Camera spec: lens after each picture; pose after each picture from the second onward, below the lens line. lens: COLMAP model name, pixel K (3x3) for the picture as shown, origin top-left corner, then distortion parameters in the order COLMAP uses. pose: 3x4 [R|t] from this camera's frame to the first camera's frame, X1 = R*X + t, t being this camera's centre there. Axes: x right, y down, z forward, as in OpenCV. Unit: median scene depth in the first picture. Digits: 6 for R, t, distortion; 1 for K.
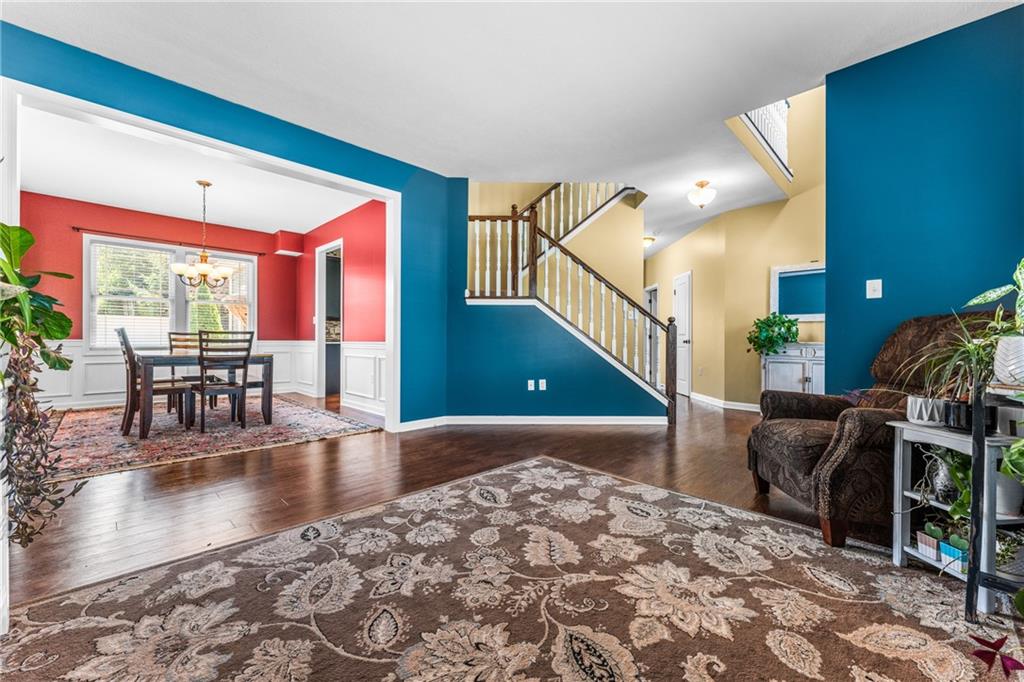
lens RADIAL K [[413.1, 0, 510.6], [0, 413.1, 341.8], [0, 0, 1]] dist [-0.000678, 0.000413]
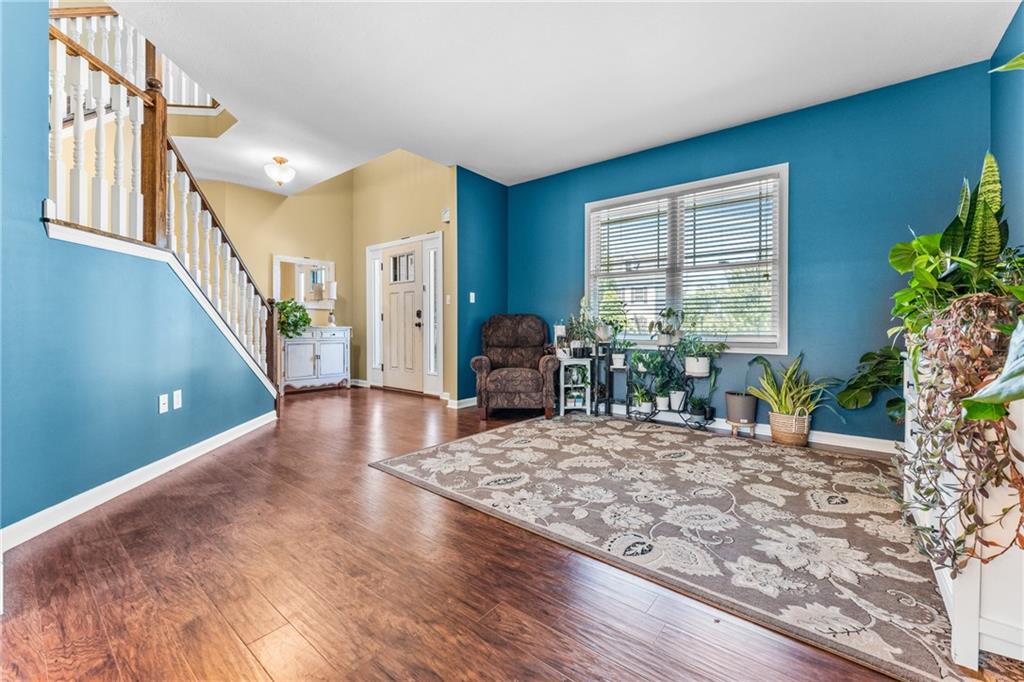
lens RADIAL K [[413.1, 0, 521.1], [0, 413.1, 324.1], [0, 0, 1]] dist [-0.000678, 0.000413]
pose [[-0.122701, -0.000198, 0.992444, -1.321743], [-0.002210, 0.999998, -0.000074, -0.012710], [-0.992441, -0.002202, -0.122701, 1.352901]]
